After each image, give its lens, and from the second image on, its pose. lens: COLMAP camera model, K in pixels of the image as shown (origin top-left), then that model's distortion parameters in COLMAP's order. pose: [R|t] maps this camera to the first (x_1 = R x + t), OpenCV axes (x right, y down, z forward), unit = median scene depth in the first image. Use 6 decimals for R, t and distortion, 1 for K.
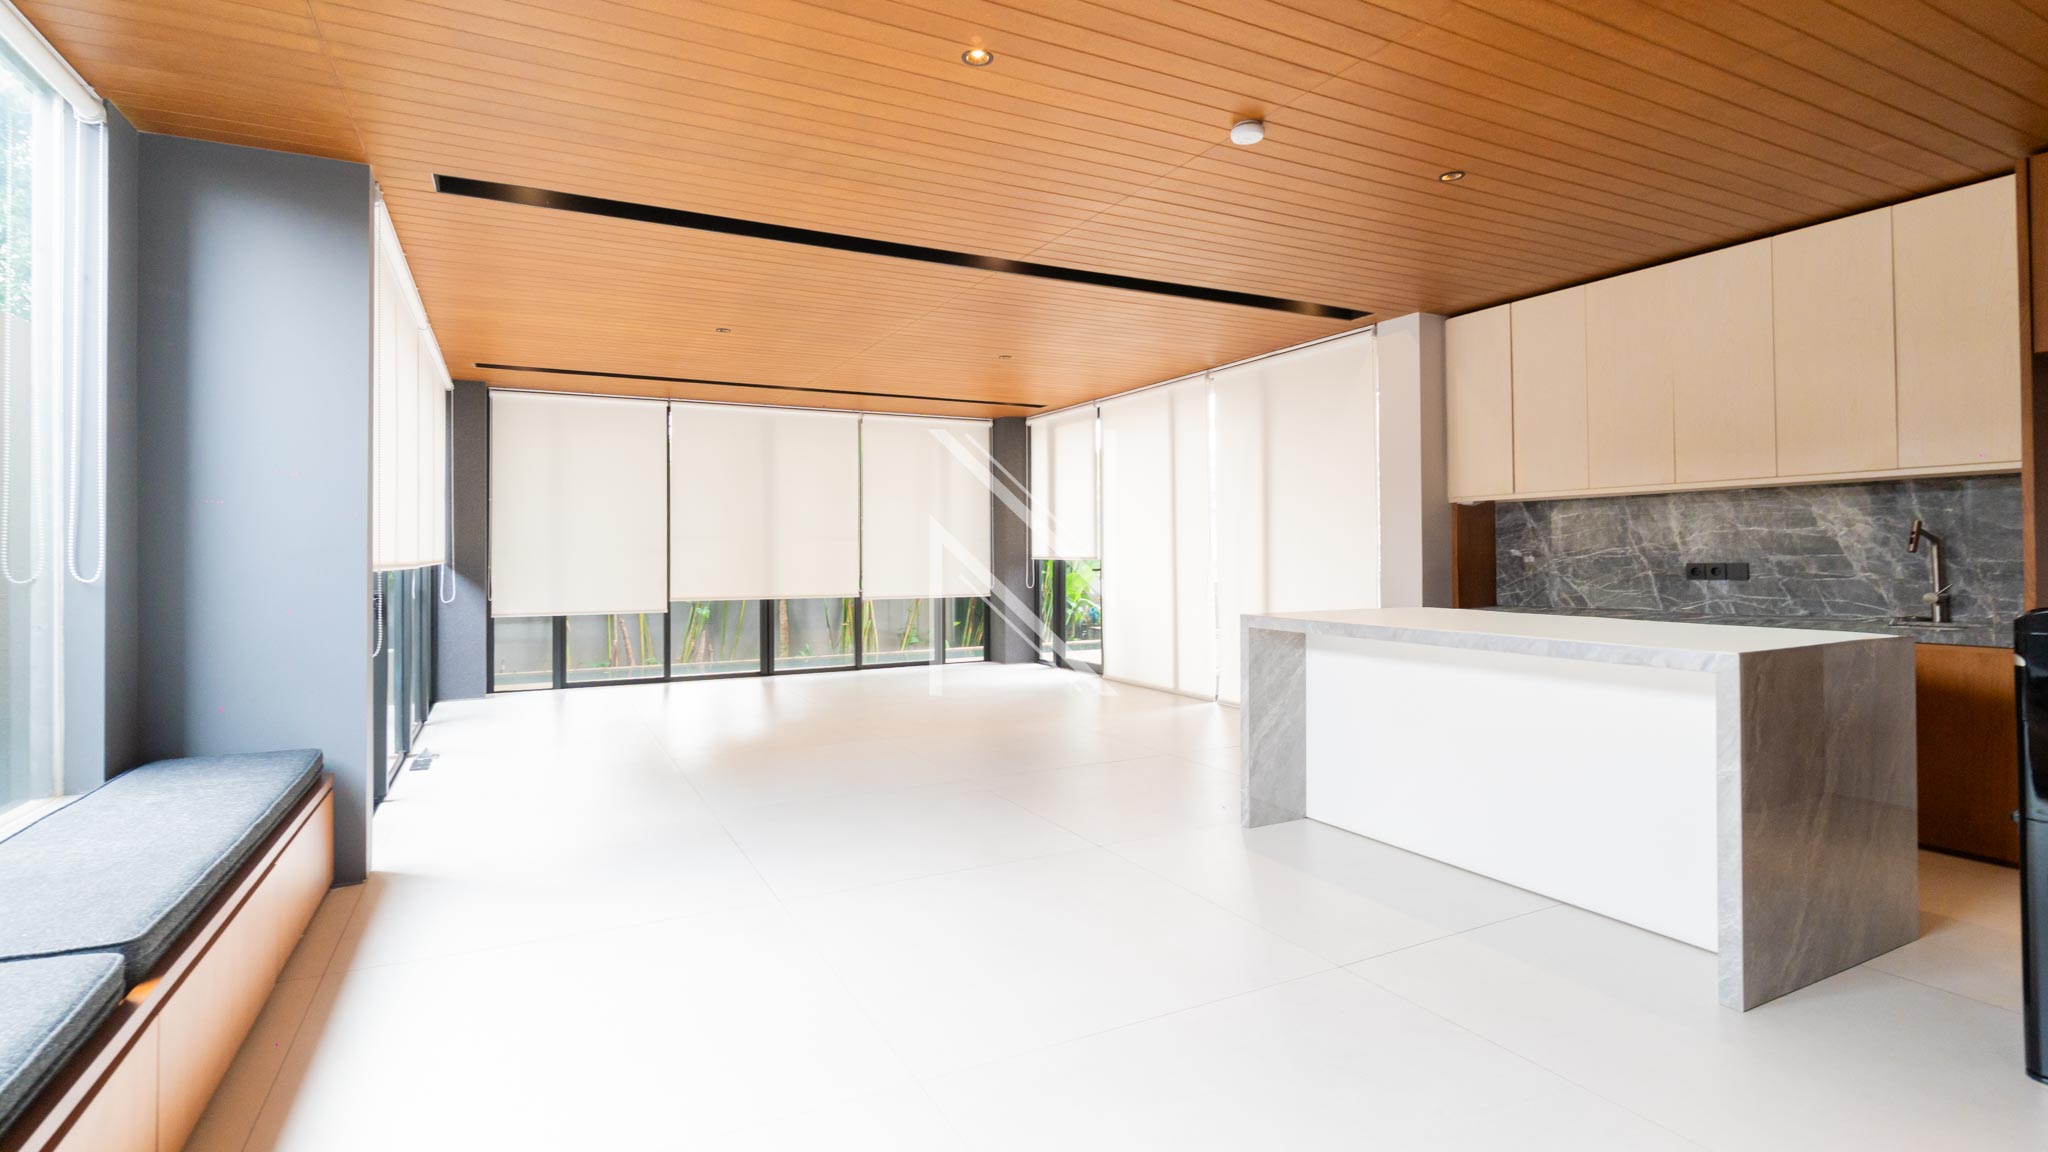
lens RADIAL K [[951.8, 0, 990.0], [0, 951.8, 575.4], [0, 0, 1]] dist [-0.003388, -0.000466]
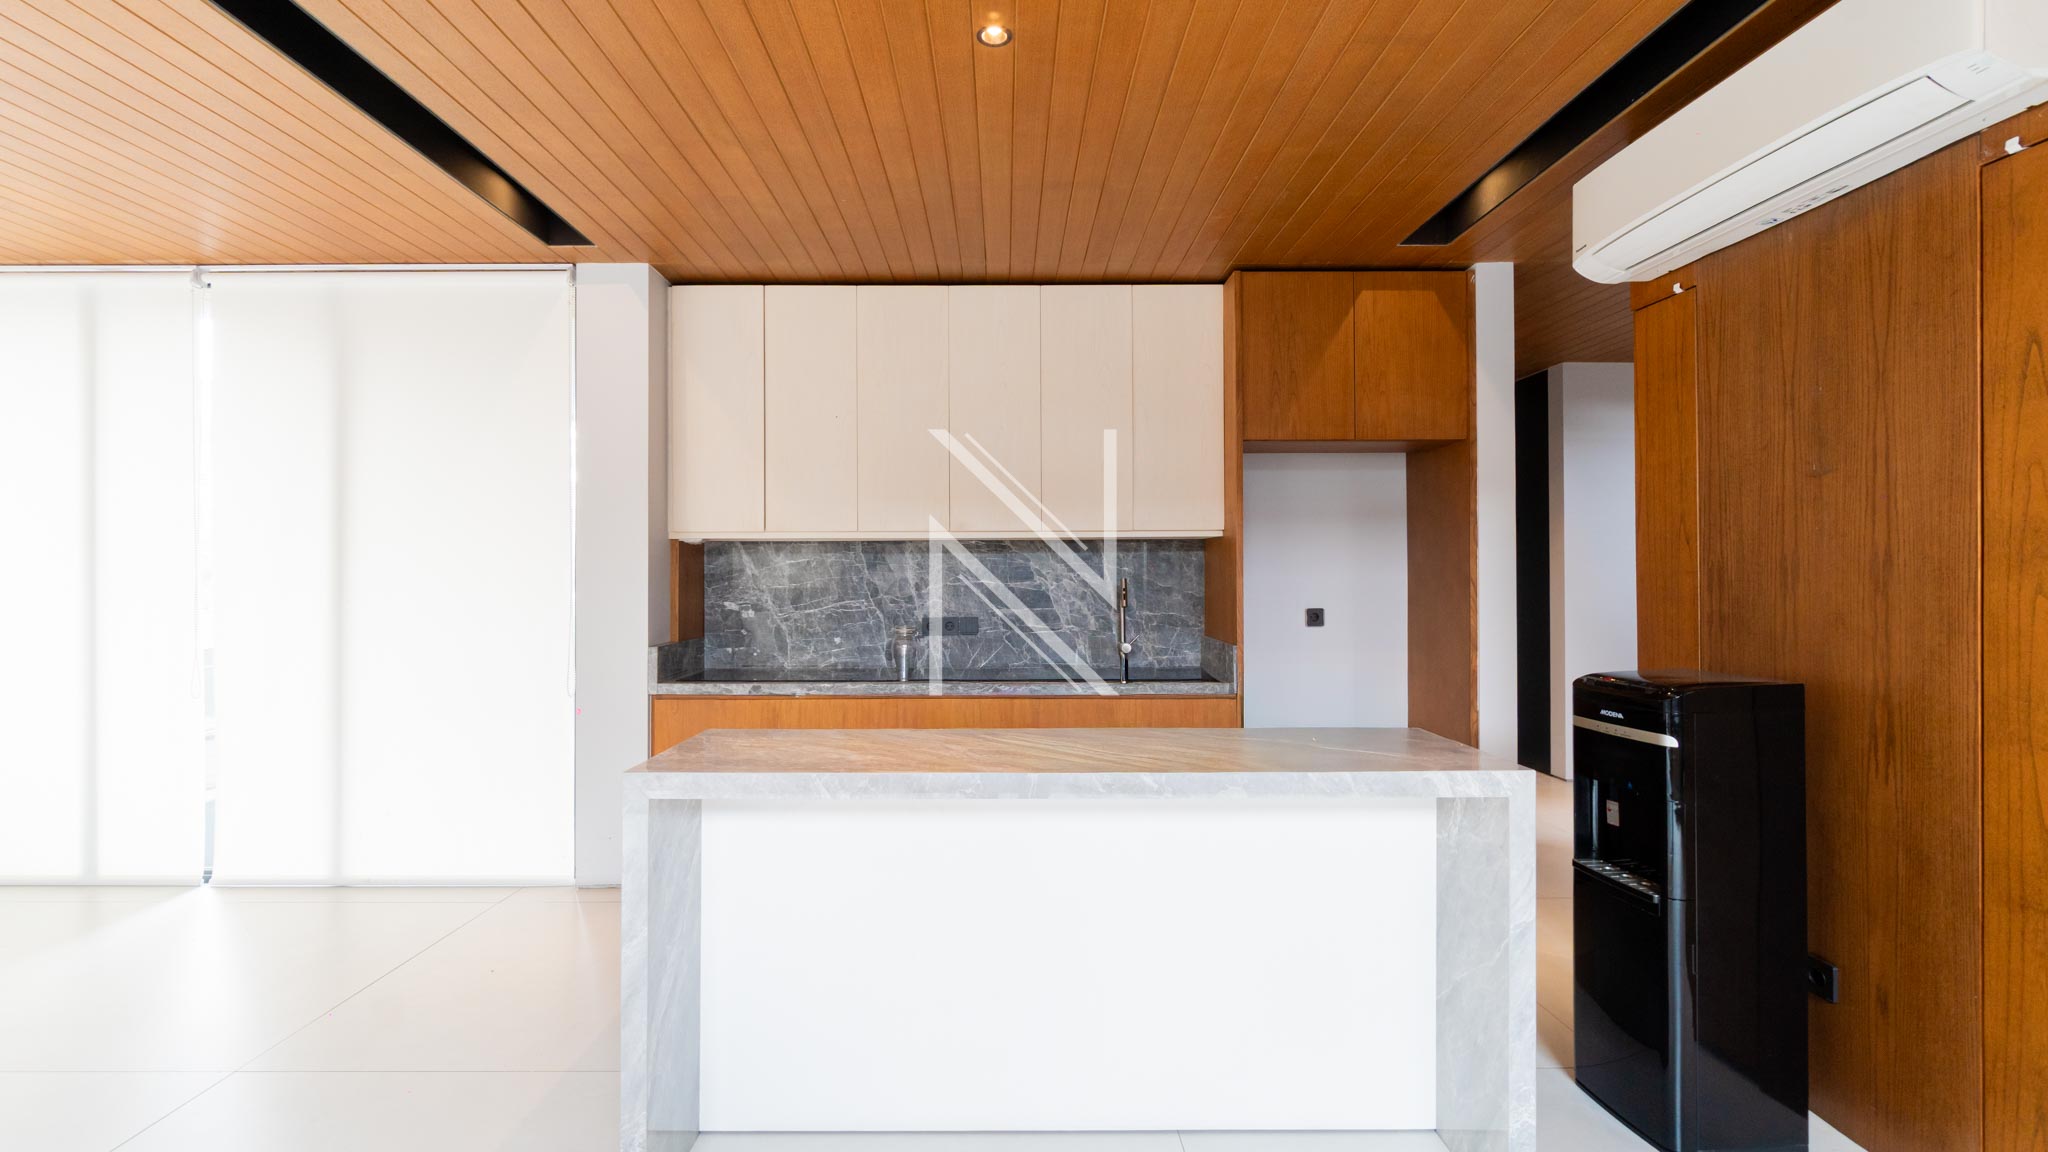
lens RADIAL K [[951.8, 0, 990.0], [0, 951.8, 575.4], [0, 0, 1]] dist [-0.003388, -0.000466]
pose [[0.455772, 0.009842, 0.890042, -0.056360], [0.017670, 0.999642, -0.020103, -0.032938], [-0.889921, 0.024889, 0.455435, 0.503102]]
